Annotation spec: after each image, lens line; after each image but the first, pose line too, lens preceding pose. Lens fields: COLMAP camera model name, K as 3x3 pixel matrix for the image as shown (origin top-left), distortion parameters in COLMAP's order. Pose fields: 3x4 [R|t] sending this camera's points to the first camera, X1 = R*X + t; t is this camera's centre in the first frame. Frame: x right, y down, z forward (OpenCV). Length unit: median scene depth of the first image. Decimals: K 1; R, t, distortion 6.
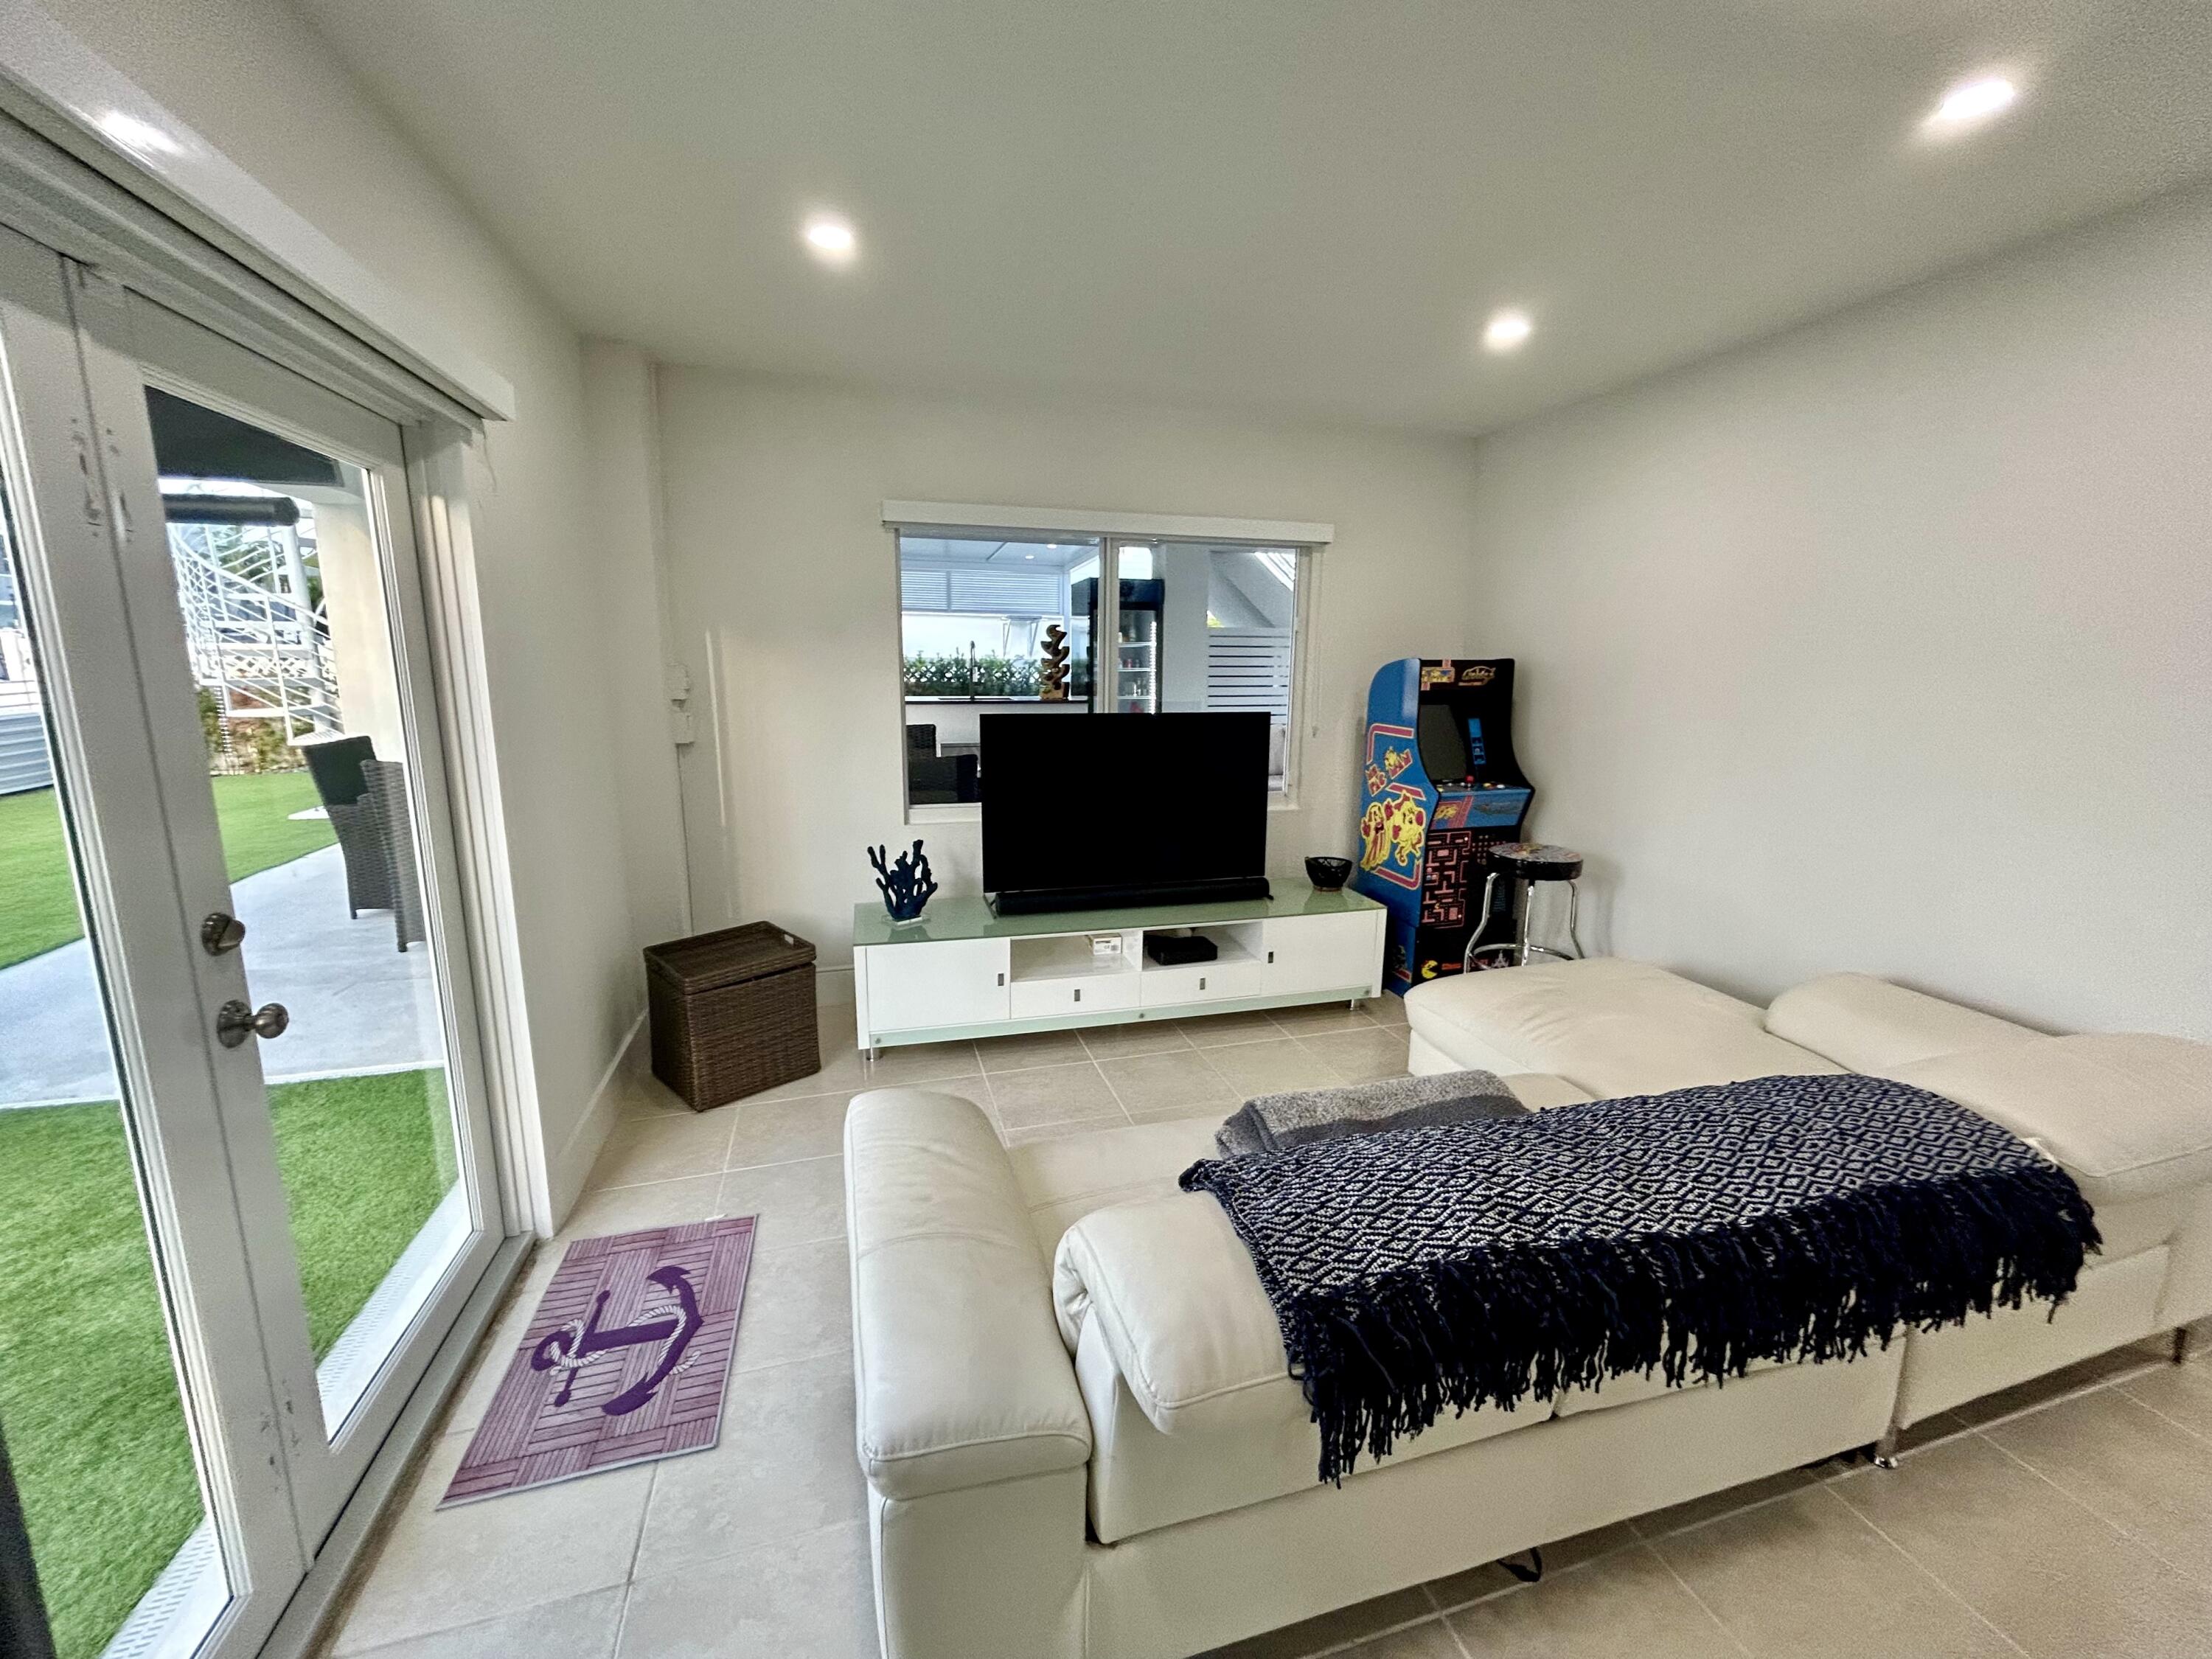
lens RADIAL K [[892.5, 0, 1111.0], [0, 892.5, 831.5], [0, 0, 1]] dist [0.000362, -0.000291]
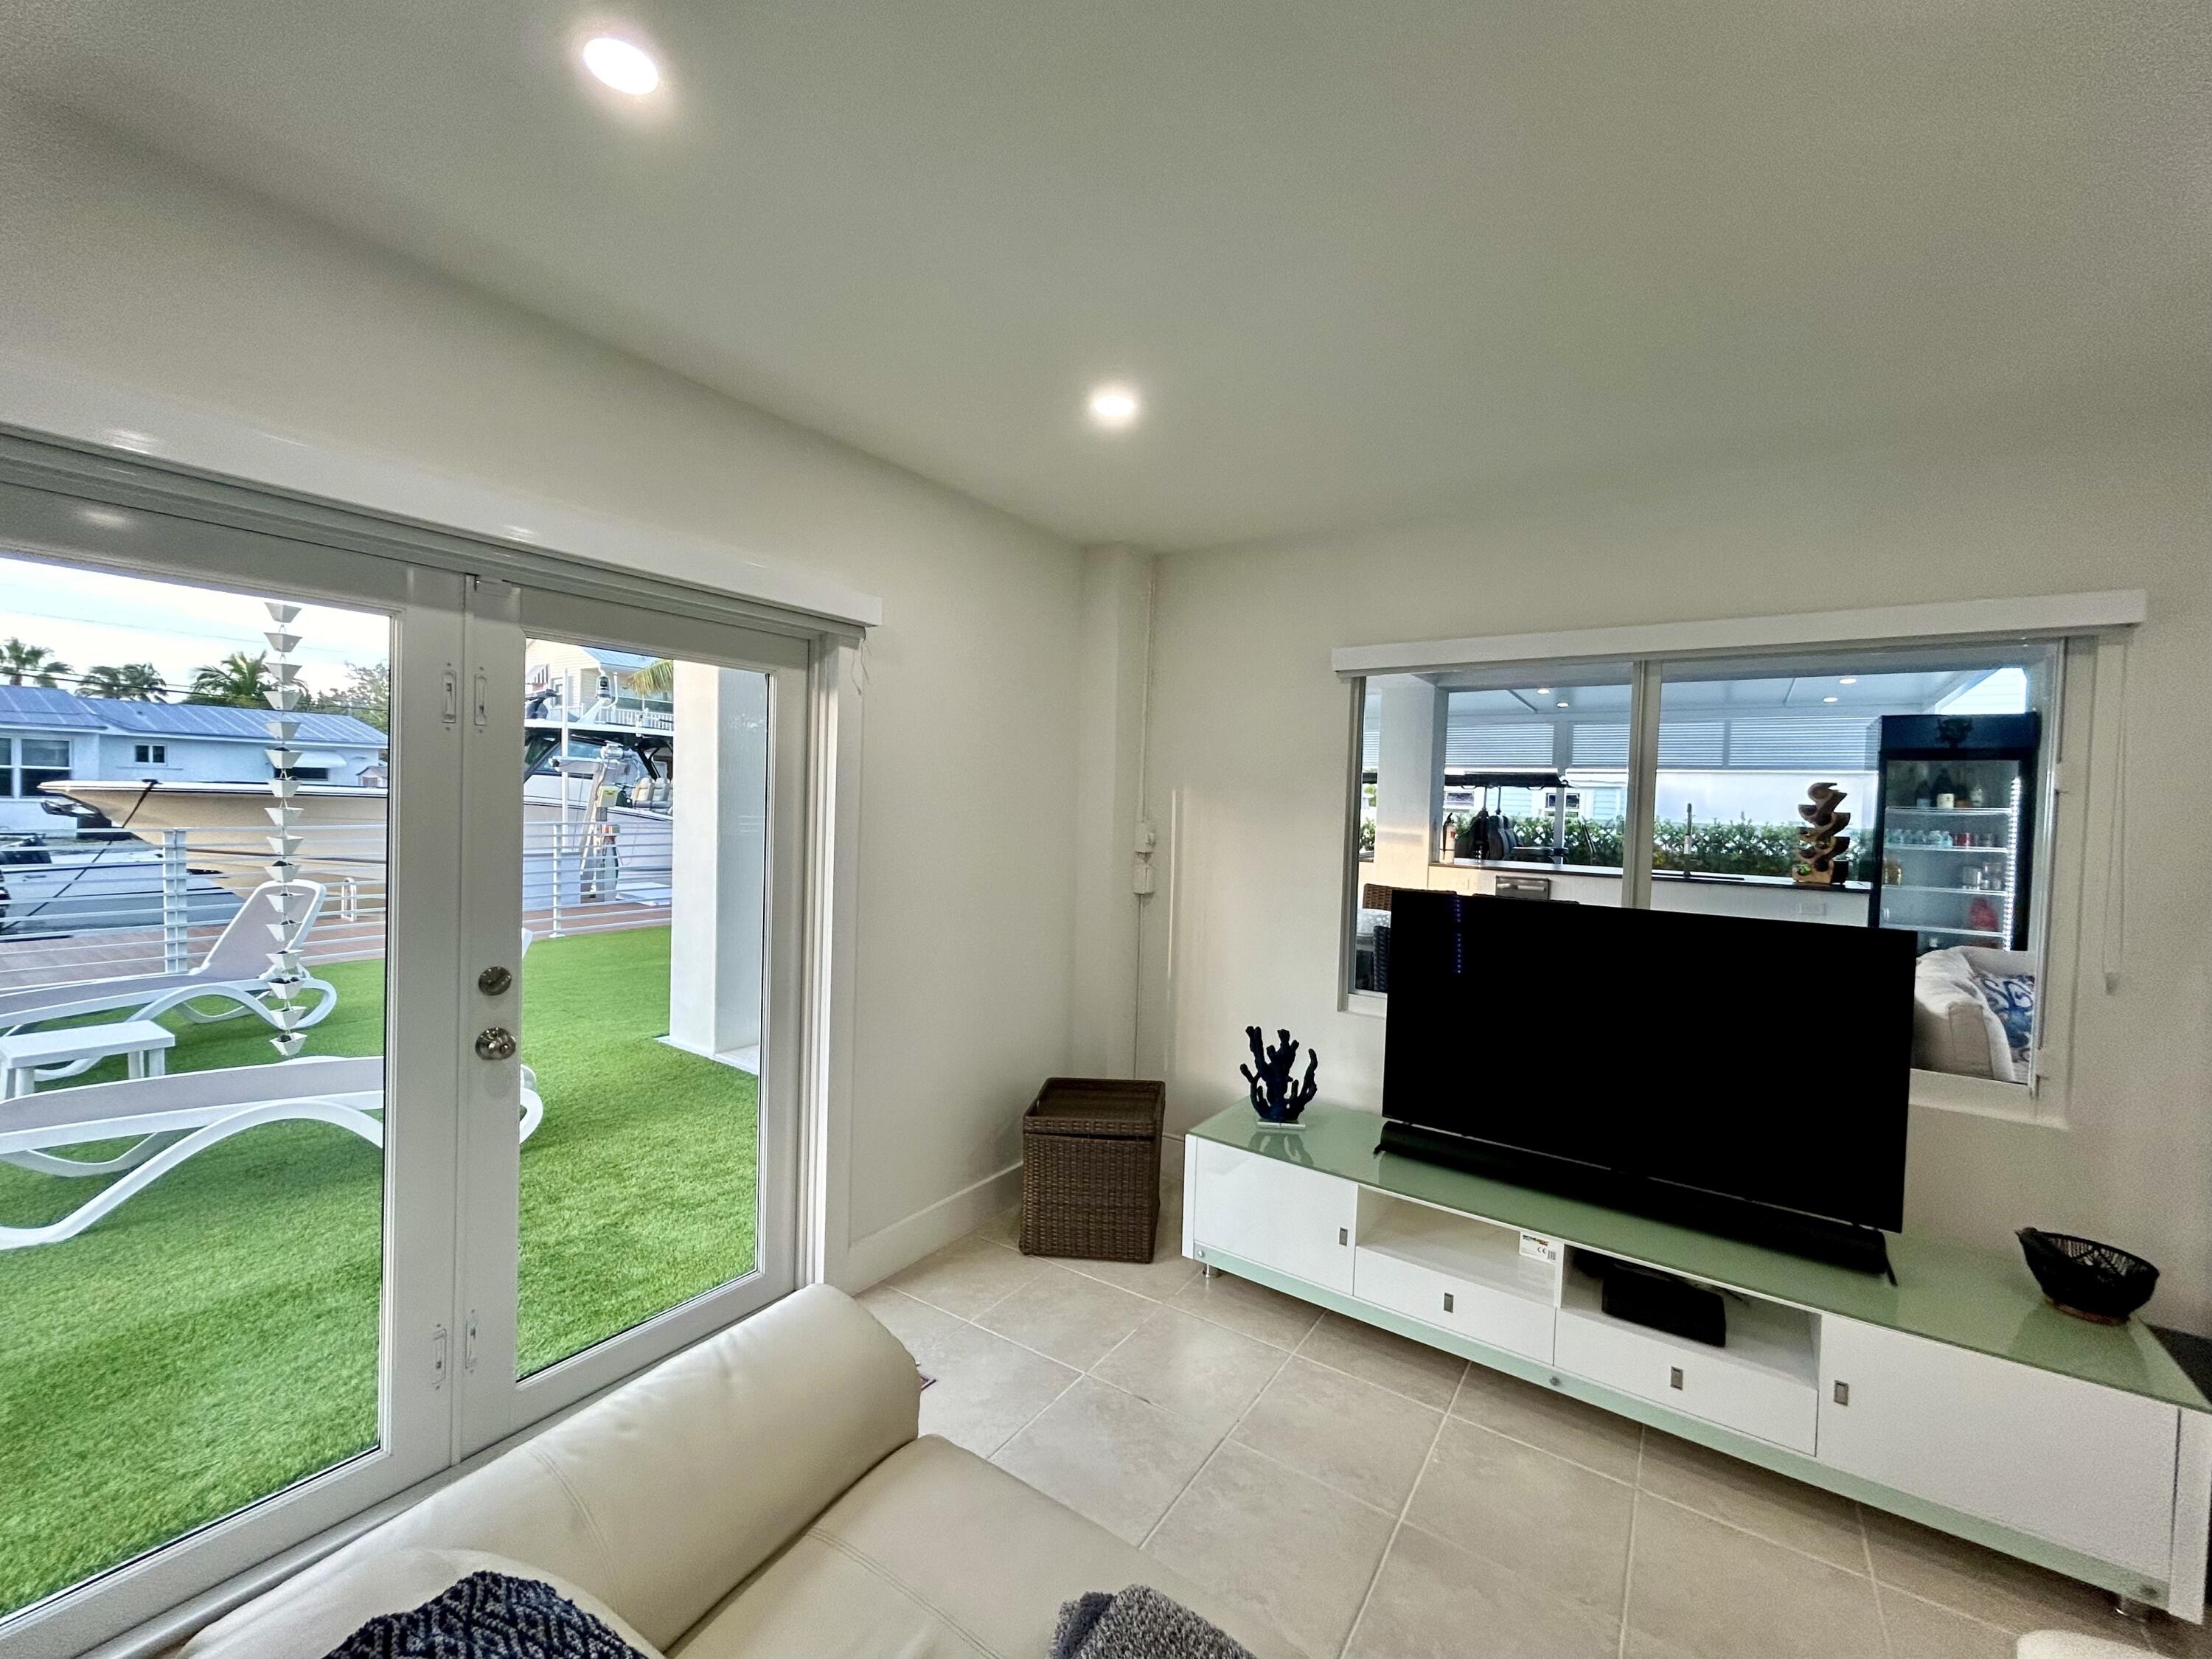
lens RADIAL K [[895.3, 0, 1113.8], [0, 895.3, 829.2], [0, 0, 1]] dist [0.000031, 0.000226]
pose [[0.642406, 0.034655, -0.765580, 0.279896], [-0.170523, 0.980397, -0.098708, -0.056792], [0.747152, 0.193959, 0.635723, 0.262044]]
